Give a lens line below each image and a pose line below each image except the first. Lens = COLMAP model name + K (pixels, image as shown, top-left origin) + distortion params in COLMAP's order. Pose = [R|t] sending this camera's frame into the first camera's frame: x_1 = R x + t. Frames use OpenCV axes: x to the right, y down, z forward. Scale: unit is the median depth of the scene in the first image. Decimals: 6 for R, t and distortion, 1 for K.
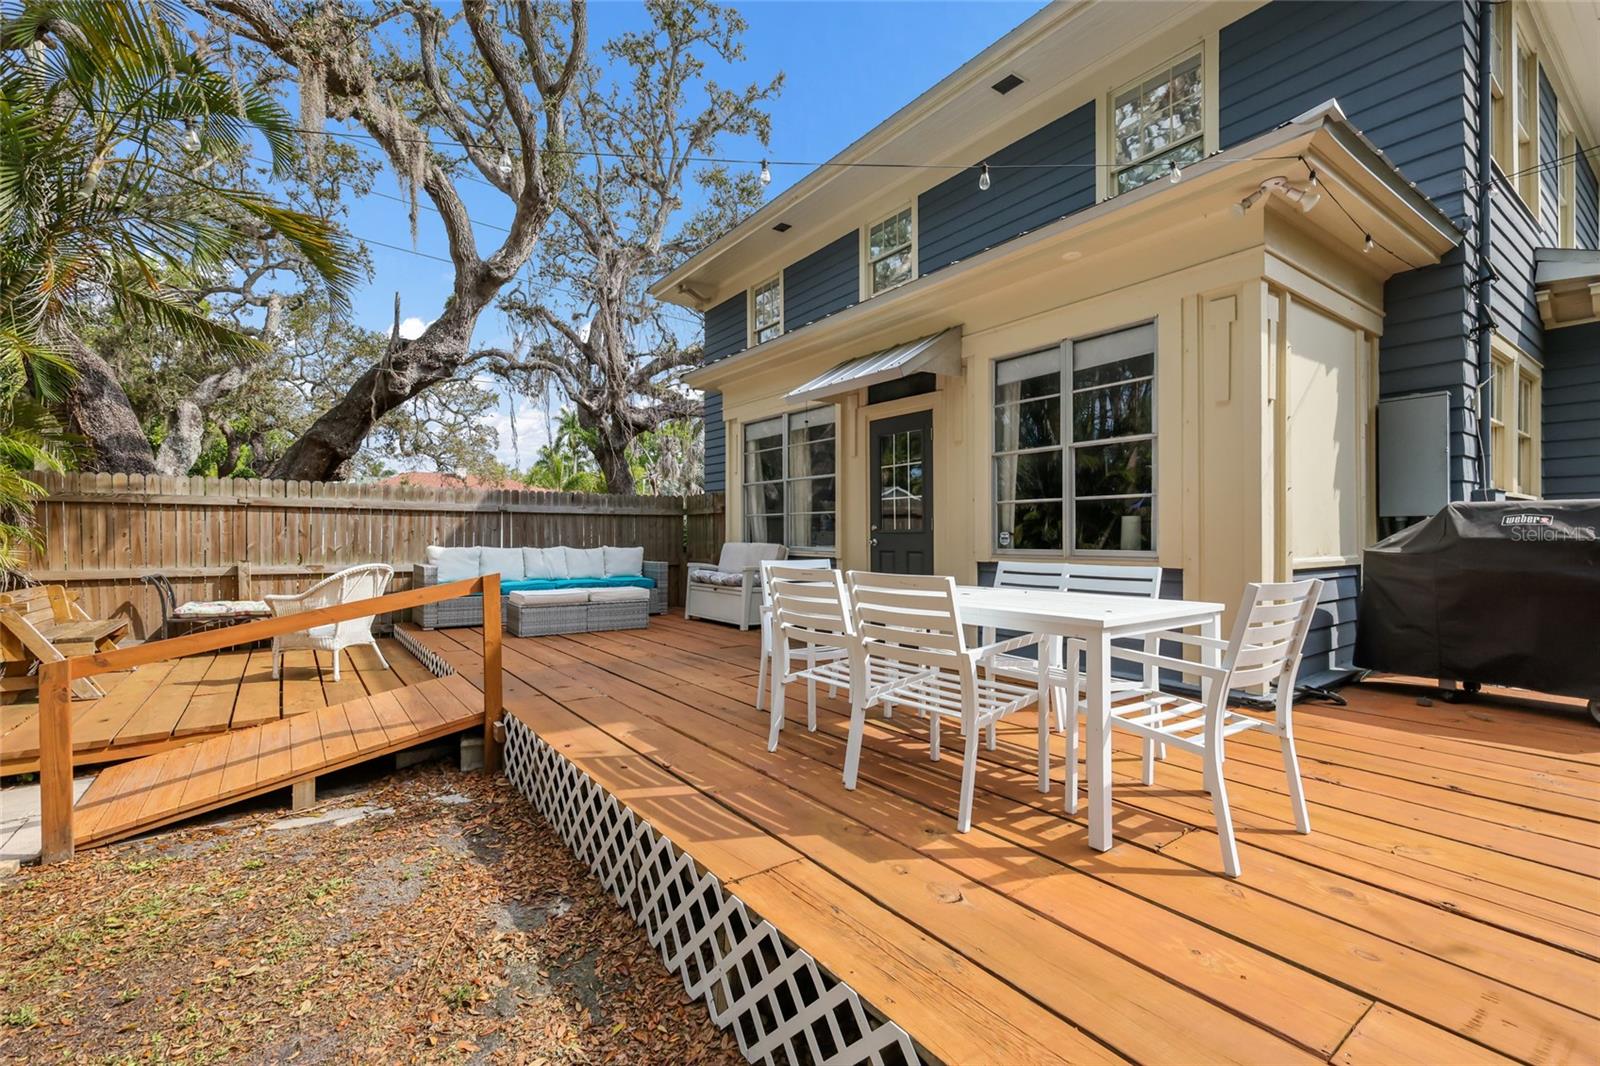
lens RADIAL K [[684.6, 0, 800.0], [0, 684.6, 533.0], [0, 0, 1]] dist [-0.000601, -0.000228]
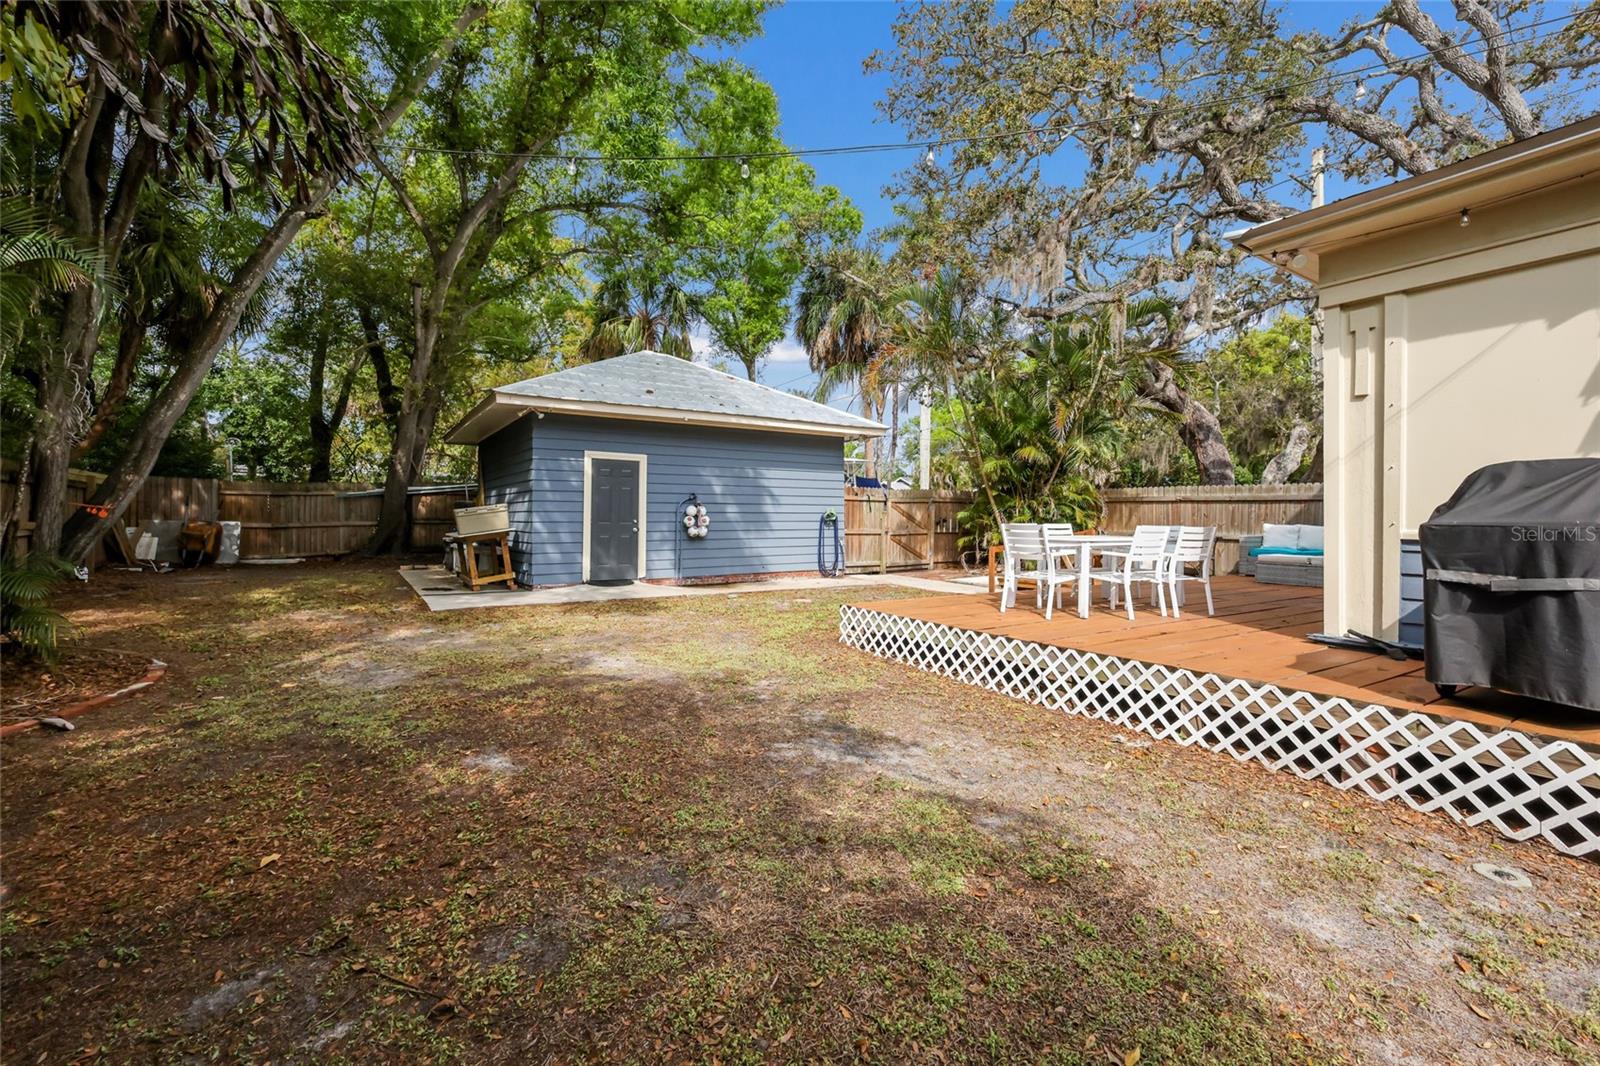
lens RADIAL K [[676.7, 0, 793.4], [0, 676.7, 515.1], [0, 0, 1]] dist [0.000520, 0.000103]
pose [[-0.061721, -0.003472, -0.998087, 1.002836], [-0.008708, 0.999958, -0.002940, 0.013349], [0.998055, 0.008510, -0.061749, 0.044230]]
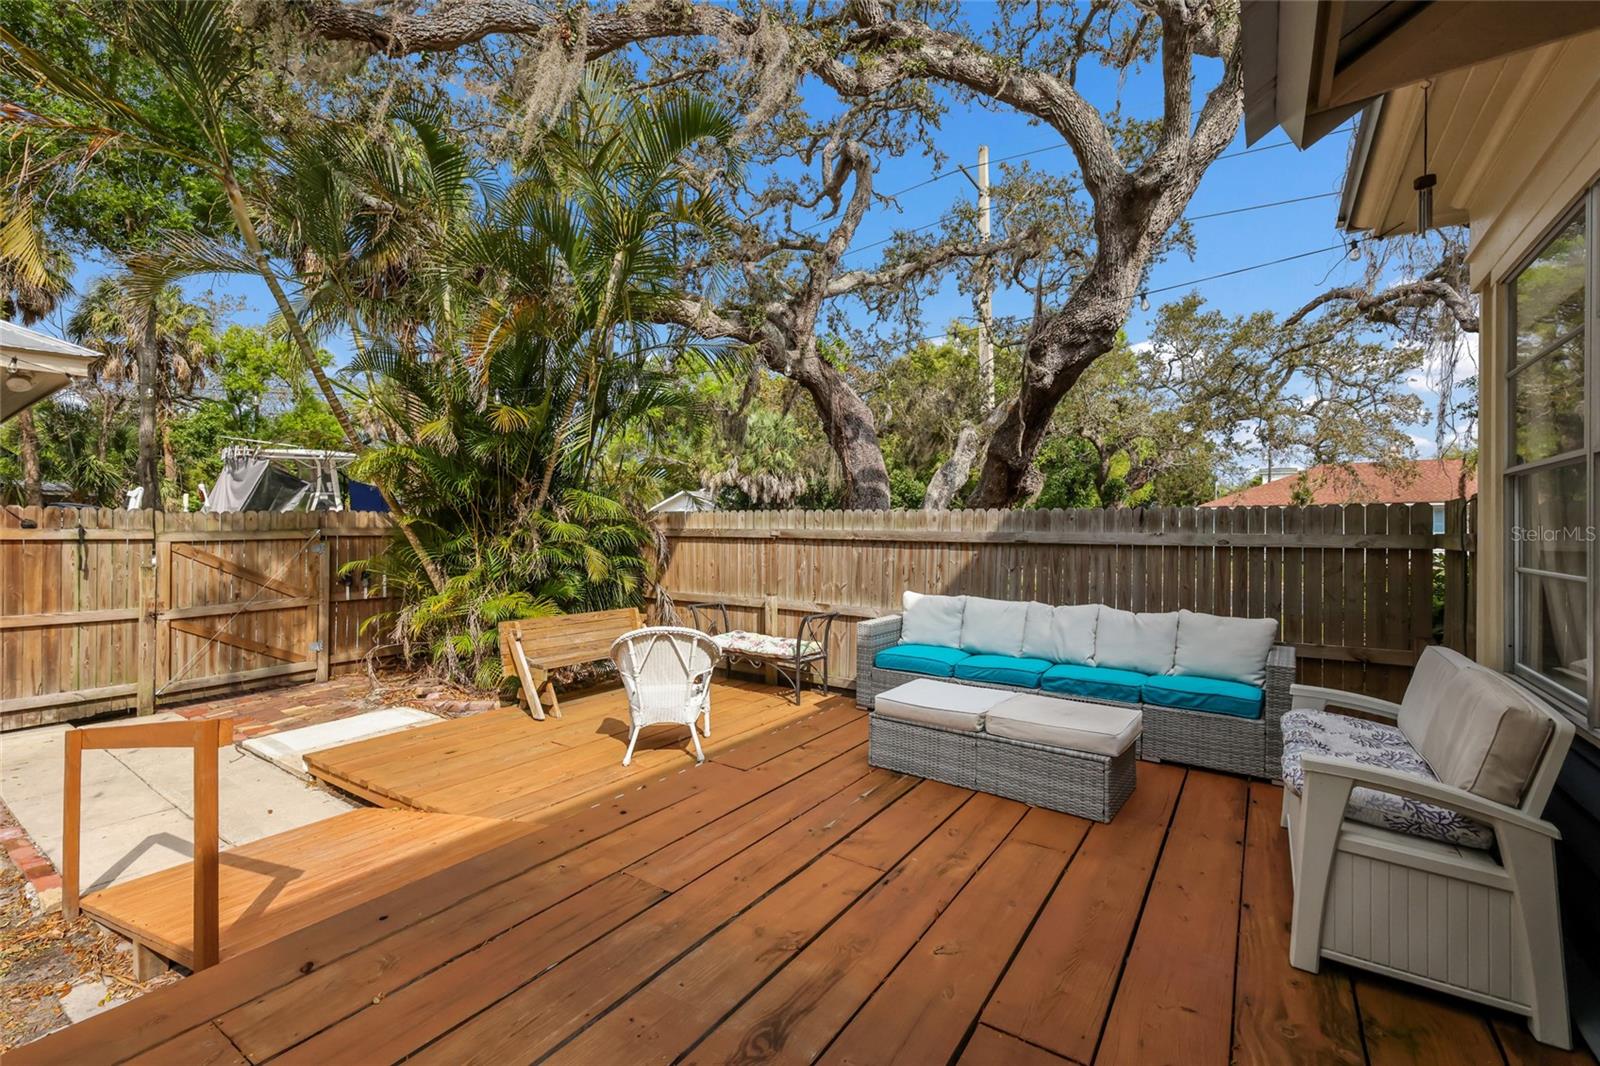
lens RADIAL K [[684.6, 0, 800.0], [0, 684.6, 533.0], [0, 0, 1]] dist [-0.000601, -0.000228]
pose [[0.329875, 0.005846, -0.944006, 0.120324], [-0.001707, 0.999983, 0.005596, -0.046914], [0.944023, -0.000235, 0.329879, 0.629169]]
